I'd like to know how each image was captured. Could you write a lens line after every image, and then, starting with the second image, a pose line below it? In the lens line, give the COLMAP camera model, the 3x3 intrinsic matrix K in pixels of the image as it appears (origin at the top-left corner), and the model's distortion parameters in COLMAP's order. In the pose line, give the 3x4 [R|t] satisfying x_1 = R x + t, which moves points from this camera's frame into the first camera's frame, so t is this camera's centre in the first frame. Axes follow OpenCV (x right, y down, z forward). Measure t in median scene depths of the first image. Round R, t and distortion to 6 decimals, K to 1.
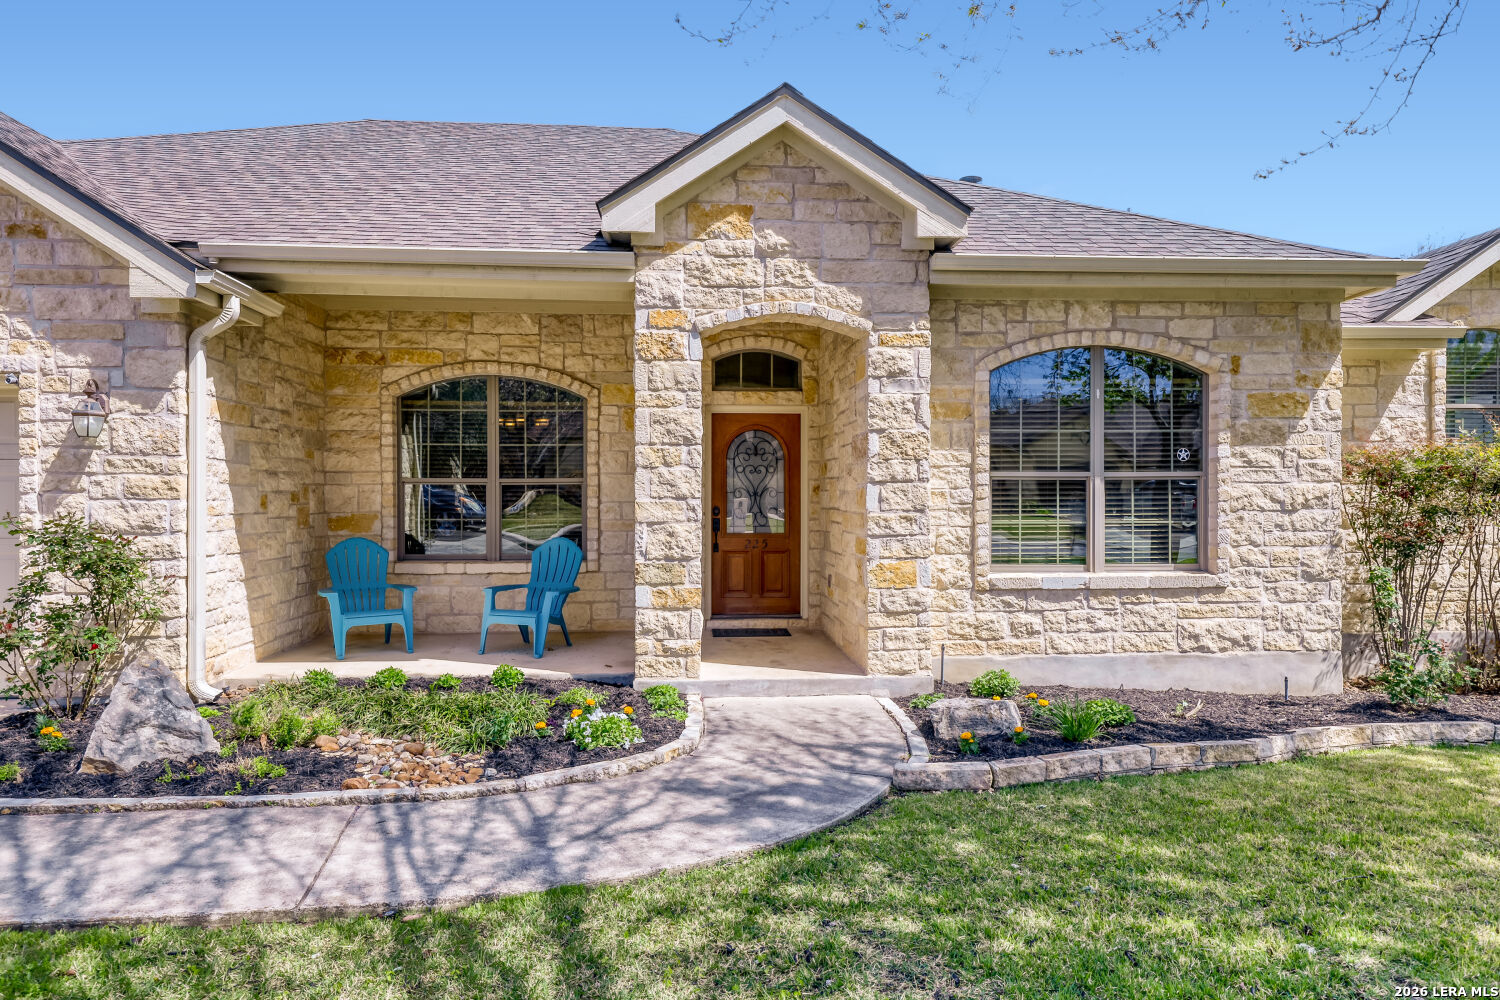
lens RADIAL K [[983.9, 0, 748.5], [0, 983.9, 500.4], [0, 0, 1]] dist [0.023624, 0.001135]
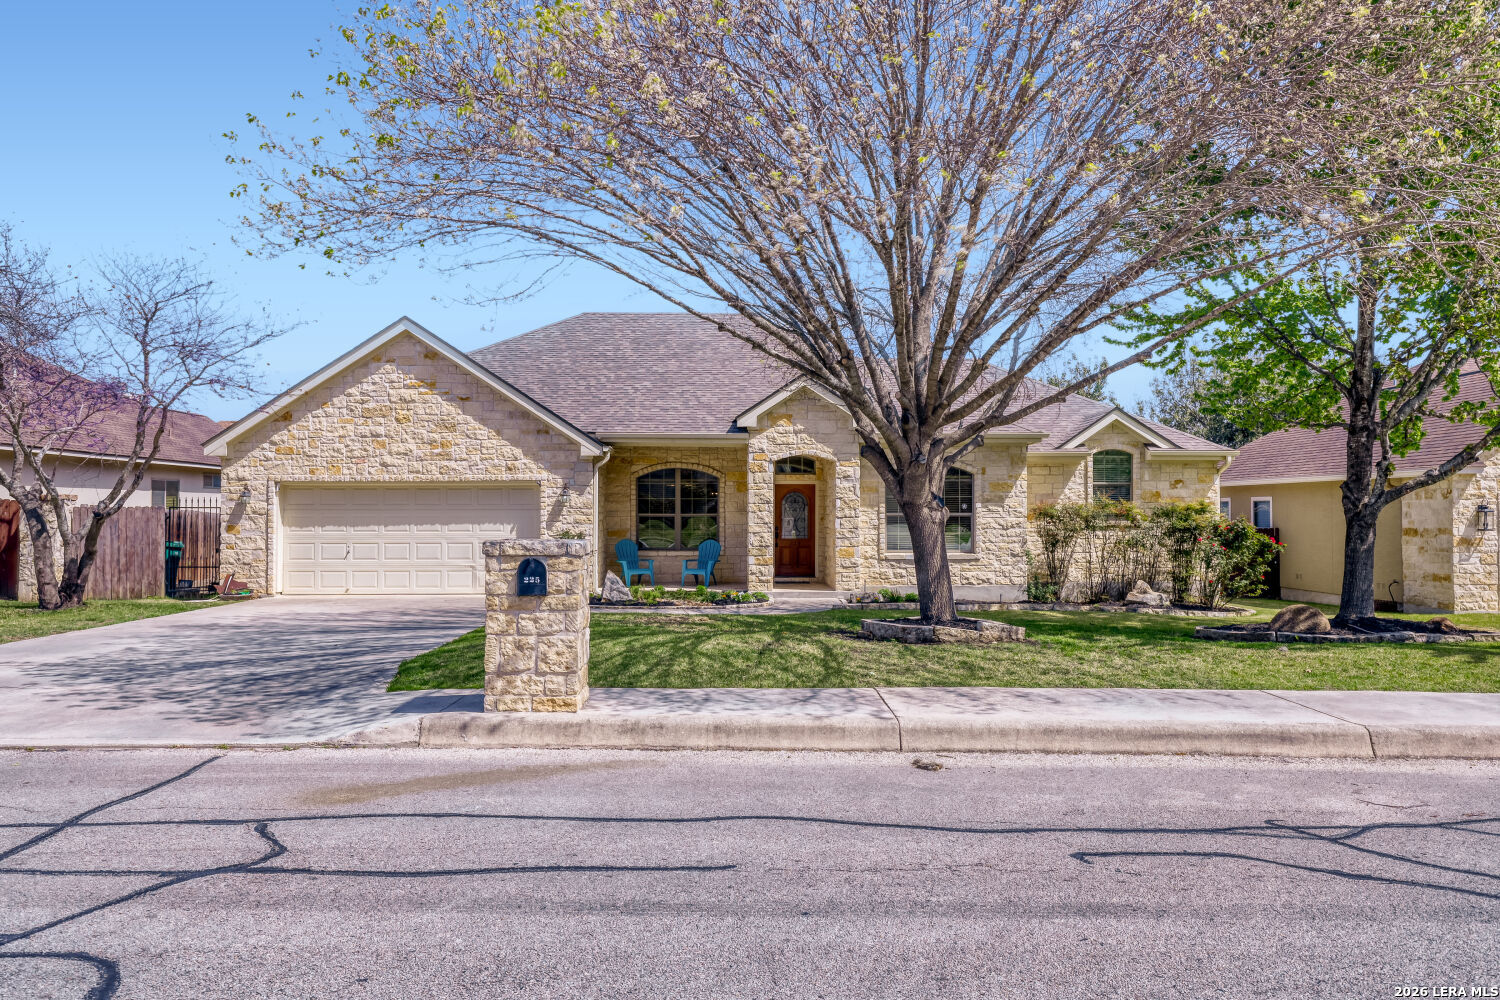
lens RADIAL K [[1121.8, 0, 757.0], [0, 1121.8, 497.0], [0, 0, 1]] dist [0.052242, 0.000826]
pose [[0.999269, 0.001141, -0.038223, 0.023533], [-0.001745, 0.999874, -0.015770, -0.024932], [0.038200, 0.015825, 0.999145, -1.921918]]
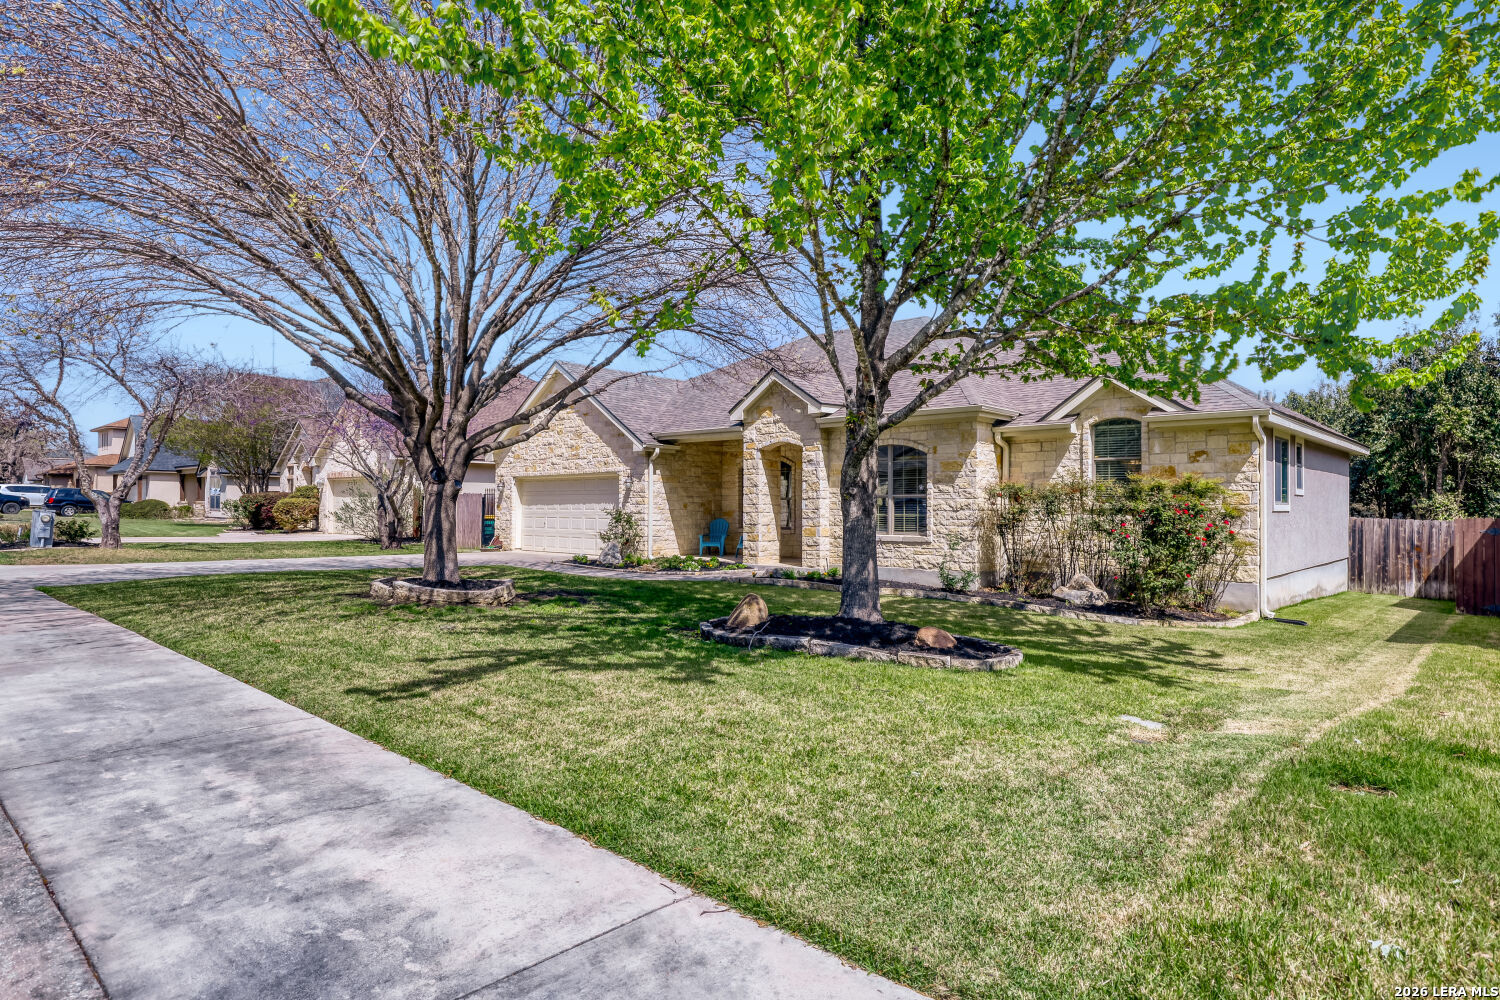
lens RADIAL K [[841.6, 0, 747.0], [0, 841.6, 502.0], [0, 0, 1]] dist [-0.002194, -0.000050]
pose [[0.682934, 0.000119, -0.730480, 1.700299], [-0.007412, 0.999950, -0.006766, 0.006702], [0.730442, 0.010035, 0.682901, -0.740746]]
